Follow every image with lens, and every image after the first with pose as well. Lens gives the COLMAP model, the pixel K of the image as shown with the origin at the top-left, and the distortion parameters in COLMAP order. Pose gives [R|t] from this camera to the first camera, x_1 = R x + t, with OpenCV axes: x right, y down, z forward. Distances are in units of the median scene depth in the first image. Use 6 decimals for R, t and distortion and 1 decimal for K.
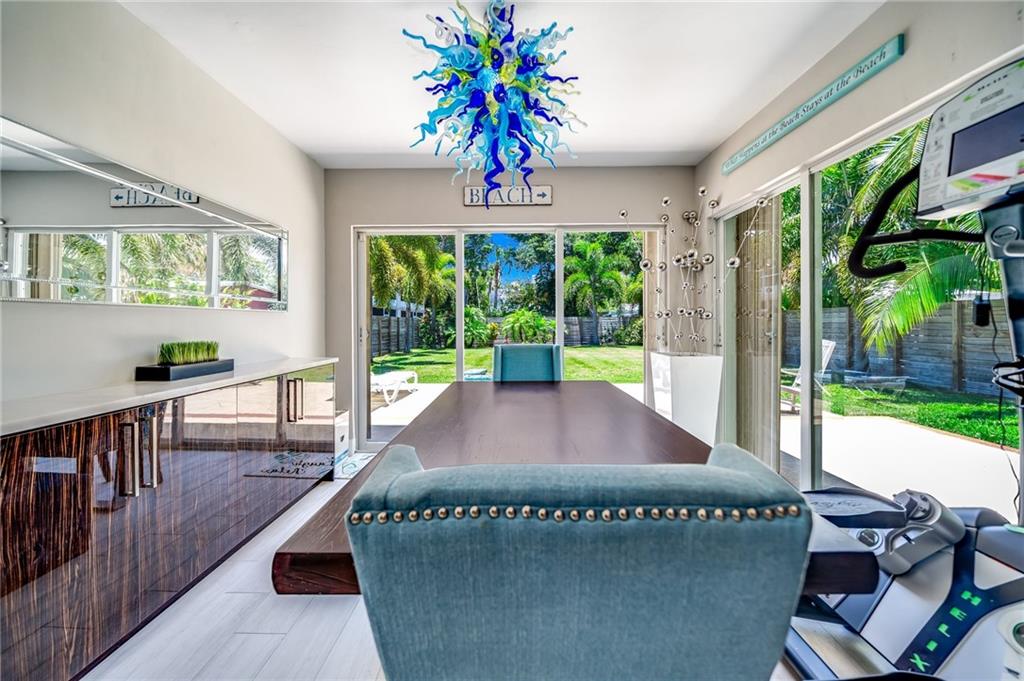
lens RADIAL K [[360.6, 0, 510.1], [0, 360.6, 322.9], [0, 0, 1]] dist [-0.002163, -0.000245]
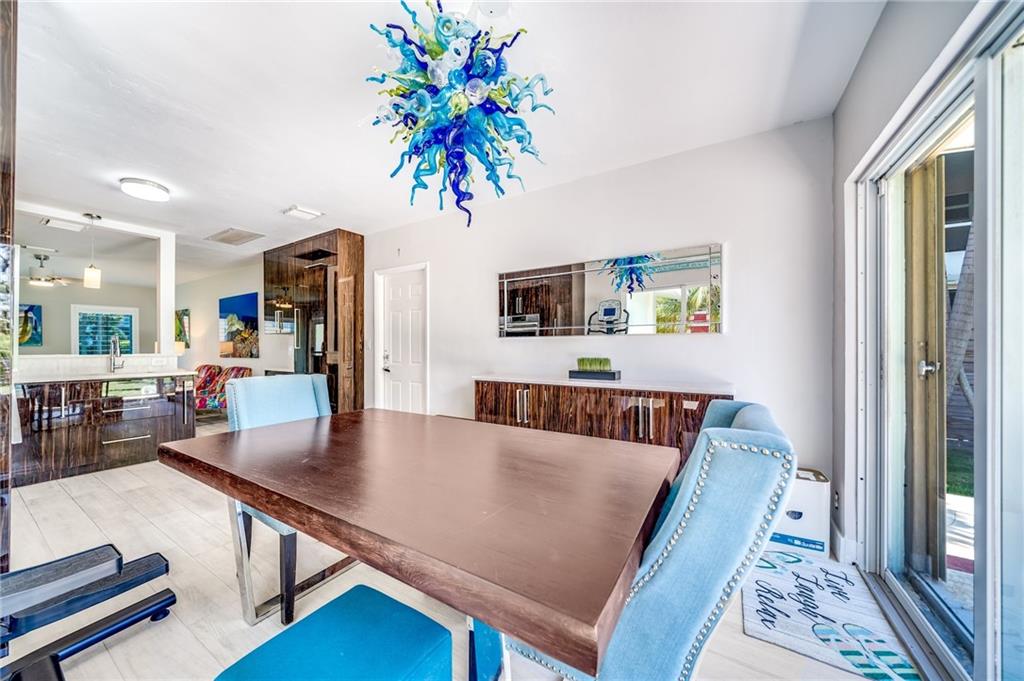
lens RADIAL K [[357.2, 0, 506.5], [0, 357.2, 346.3], [0, 0, 1]] dist [-0.001718, -0.000077]
pose [[-0.516163, 0.003653, -0.856483, 0.321918], [0.003377, 0.999992, 0.002230, -0.001372], [0.856484, -0.001741, -0.516171, 0.729424]]
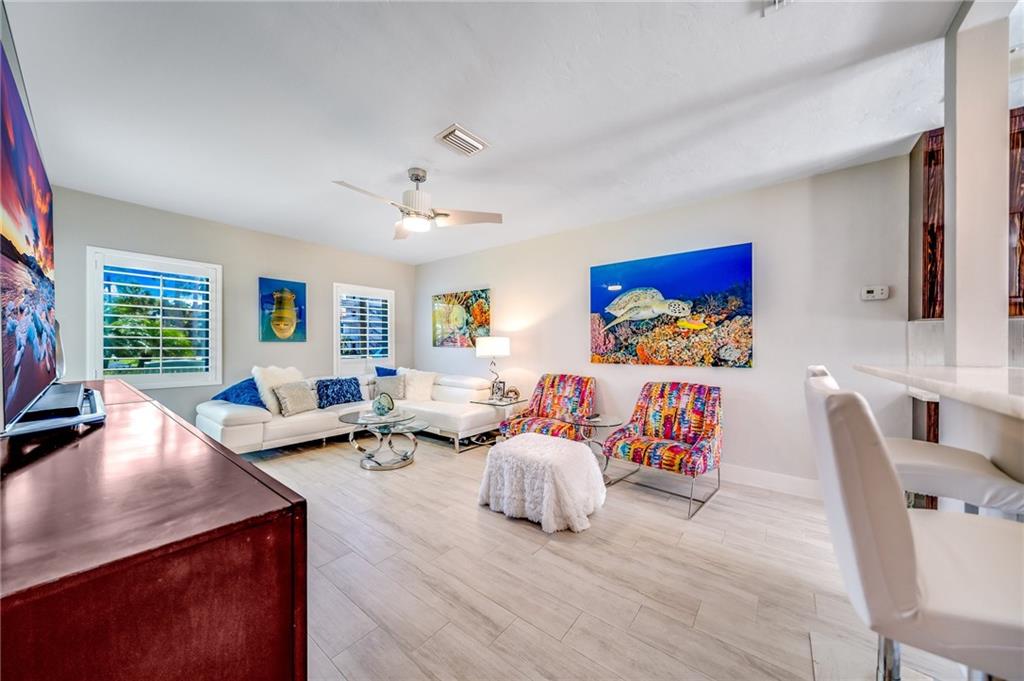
lens RADIAL K [[348.4, 0, 509.9], [0, 348.4, 347.1], [0, 0, 1]] dist [-0.000573, -0.000065]
pose [[-0.605648, 0.007416, -0.795698, 0.533373], [-0.001254, 0.999946, 0.010273, -0.005782], [0.795732, 0.007220, -0.605606, -1.024844]]
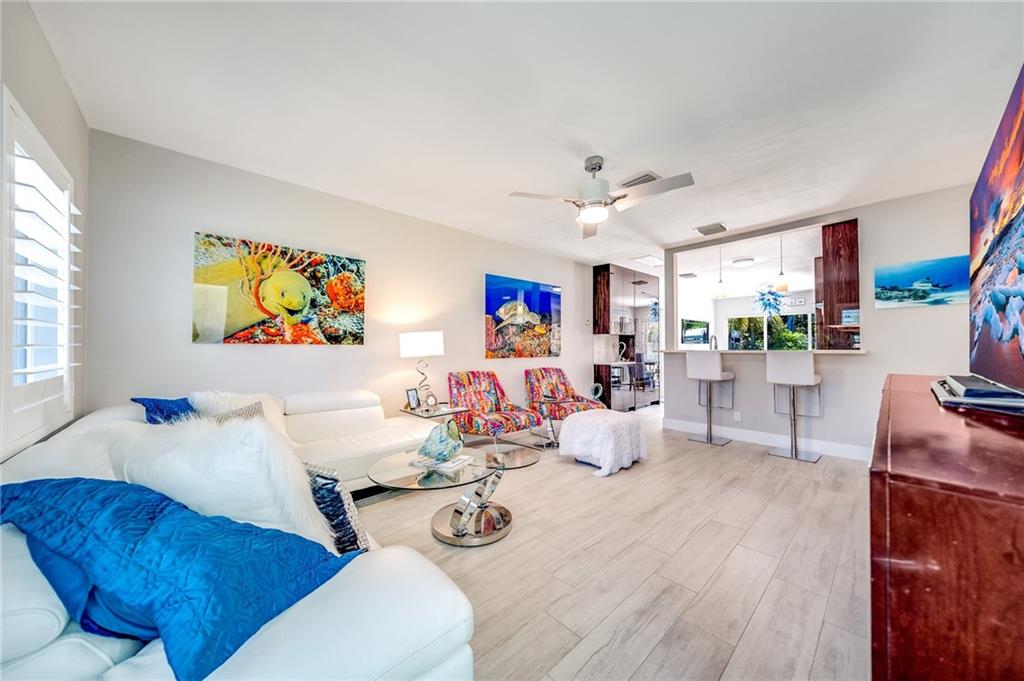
lens RADIAL K [[344.8, 0, 508.1], [0, 344.8, 343.9], [0, 0, 1]] dist [0.000566, 0.000018]
pose [[0.681124, -0.001347, -0.732167, 0.454164], [-0.006832, 0.999943, -0.008195, 0.012440], [0.732137, 0.010584, 0.681076, -2.264213]]
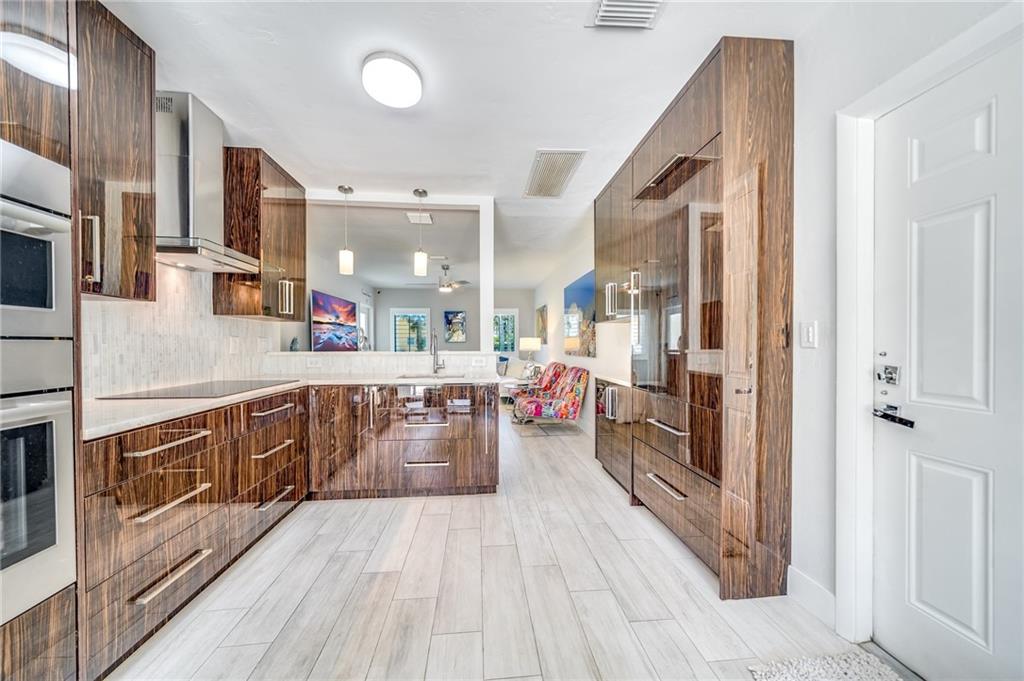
lens RADIAL K [[357.2, 0, 506.5], [0, 357.2, 346.3], [0, 0, 1]] dist [-0.001718, -0.000077]
pose [[-0.994621, 0.009600, -0.103133, -0.063298], [0.008590, 0.999911, 0.010231, -0.000241], [0.103222, 0.009290, -0.994615, 0.094687]]
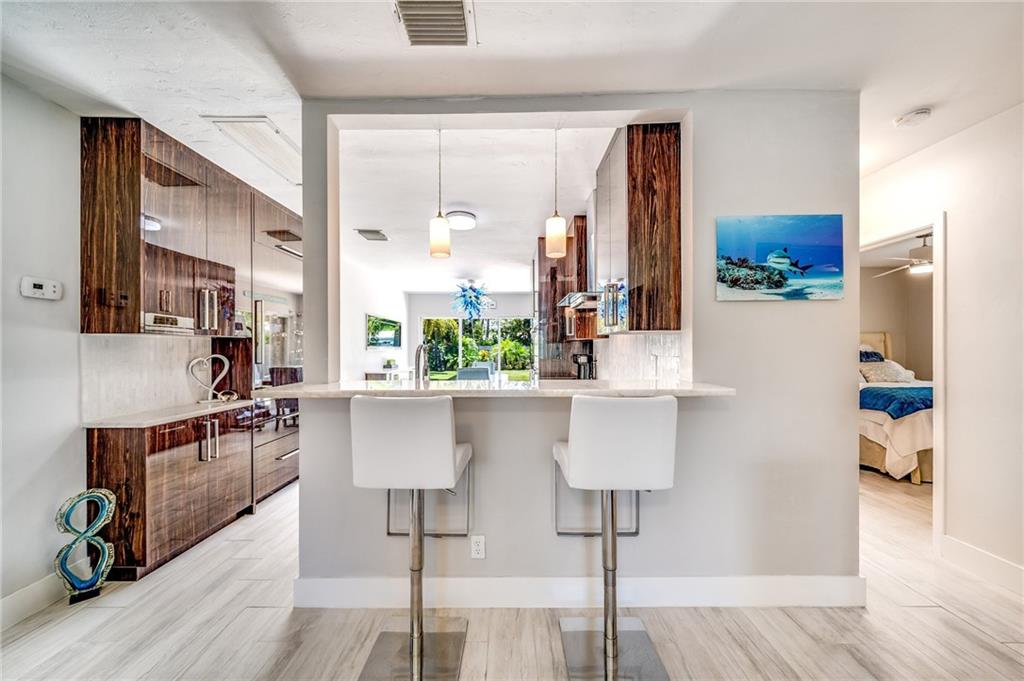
lens RADIAL K [[348.4, 0, 509.9], [0, 348.4, 347.1], [0, 0, 1]] dist [-0.000573, -0.000065]
pose [[0.999846, 0.005914, 0.016551, 0.156615], [-0.005798, 0.999959, -0.007011, -0.029293], [-0.016592, 0.006914, 0.999838, -1.361461]]
